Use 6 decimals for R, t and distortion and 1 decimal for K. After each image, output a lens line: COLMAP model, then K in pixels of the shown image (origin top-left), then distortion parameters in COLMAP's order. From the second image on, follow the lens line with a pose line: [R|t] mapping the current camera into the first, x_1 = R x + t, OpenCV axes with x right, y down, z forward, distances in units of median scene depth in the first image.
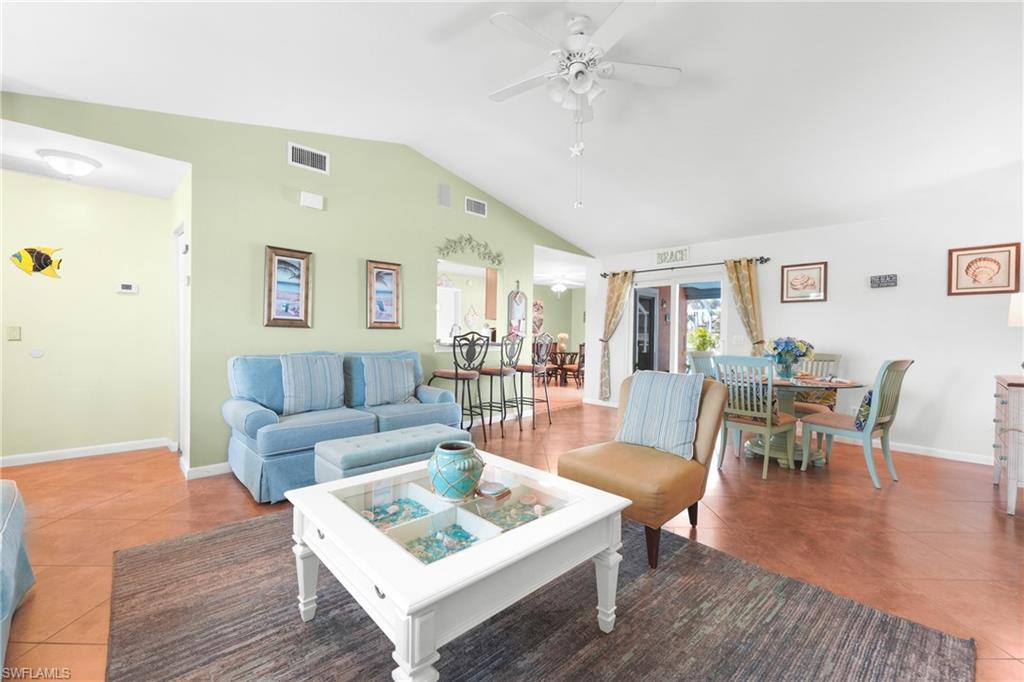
lens RADIAL K [[413.6, 0, 509.5], [0, 413.6, 342.4], [0, 0, 1]] dist [0.010388, -0.002403]
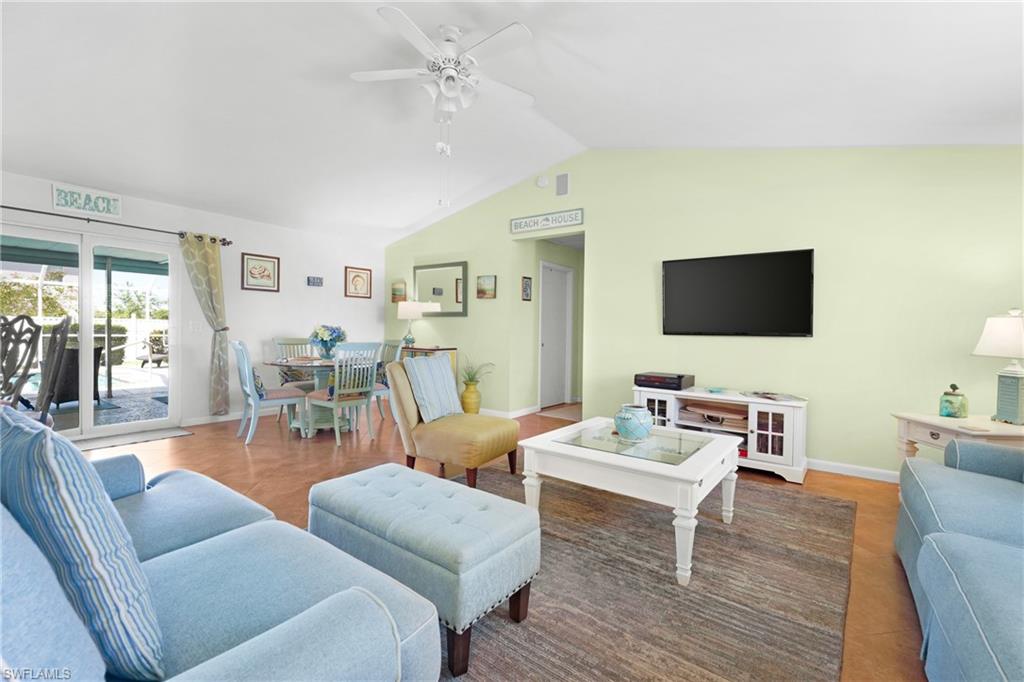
lens RADIAL K [[441.5, 0, 513.5], [0, 441.5, 338.0], [0, 0, 1]] dist [-0.003497, 0.000061]
pose [[-0.146401, -0.033816, 0.988647, -0.484605], [0.002909, 0.999397, 0.034614, -0.012947], [-0.989221, 0.007944, -0.146214, 0.499984]]
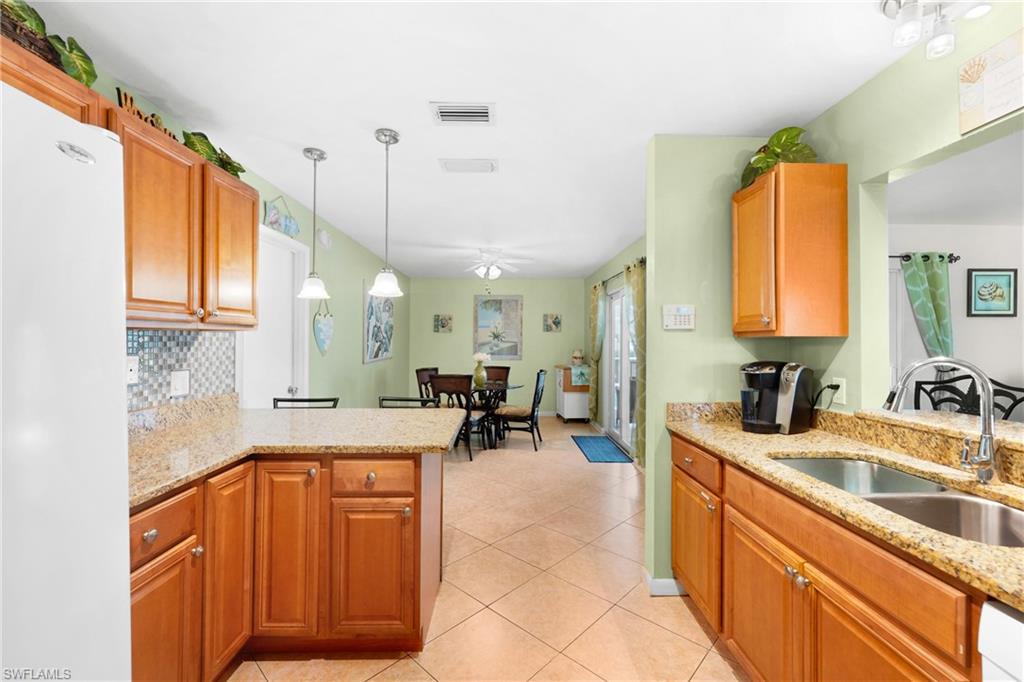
lens RADIAL K [[413.6, 0, 508.6], [0, 413.6, 337.3], [0, 0, 1]] dist [0.010388, -0.002403]
pose [[0.684842, -0.002412, 0.728688, -0.481921], [0.020513, 0.999662, -0.015970, -0.060780], [-0.728403, 0.025885, 0.684660, 1.071545]]
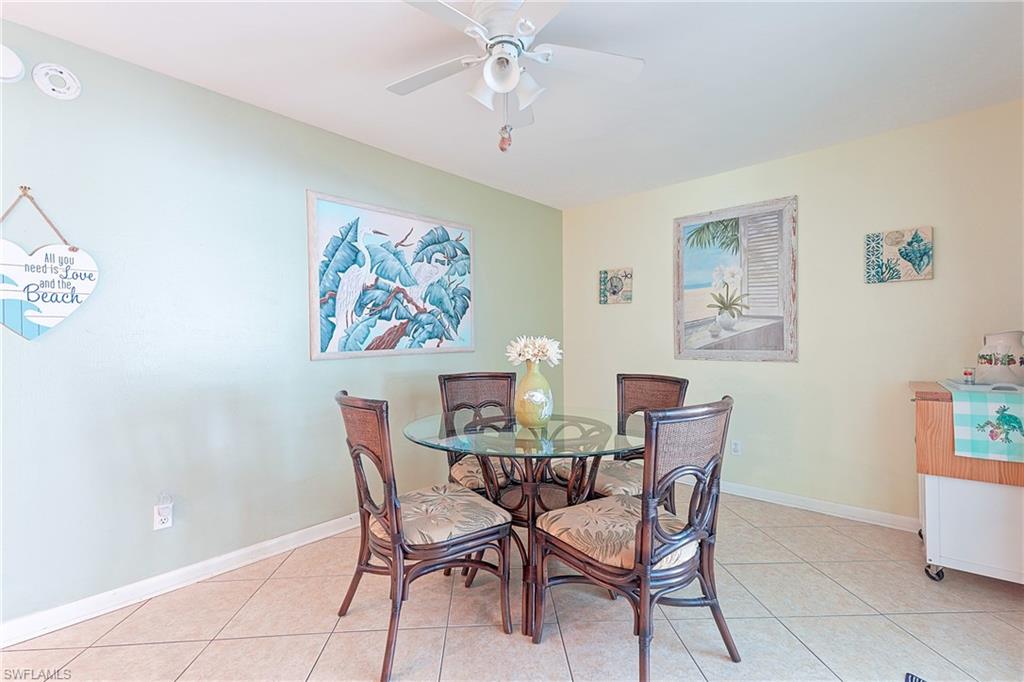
lens RADIAL K [[464.0, 0, 511.3], [0, 464.0, 333.2], [0, 0, 1]] dist [0.027875, 0.000092]
pose [[0.997841, -0.018146, 0.063118, 0.191474], [0.020306, 0.999224, -0.033750, -0.028775], [-0.062456, 0.034959, 0.997435, 1.425239]]
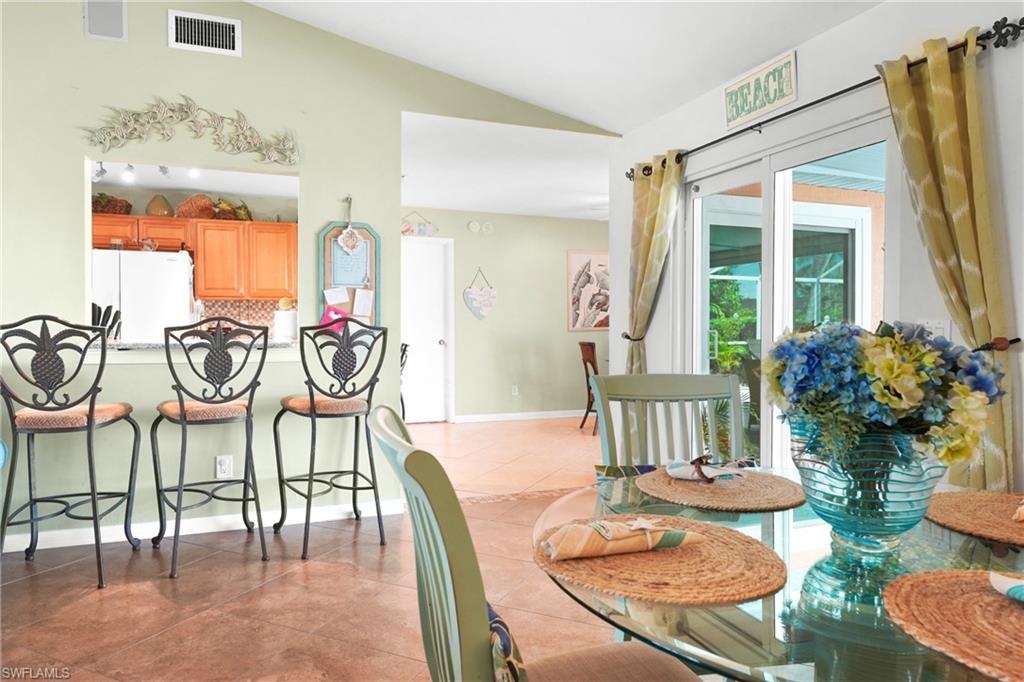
lens RADIAL K [[638.9, 0, 510.2], [0, 638.9, 330.5], [0, 0, 1]] dist [0.005509, -0.001498]
pose [[0.916192, -0.002345, -0.400733, 0.485249], [-0.002391, 0.999933, -0.011318, -0.004157], [0.400733, 0.011327, 0.916125, 0.504721]]
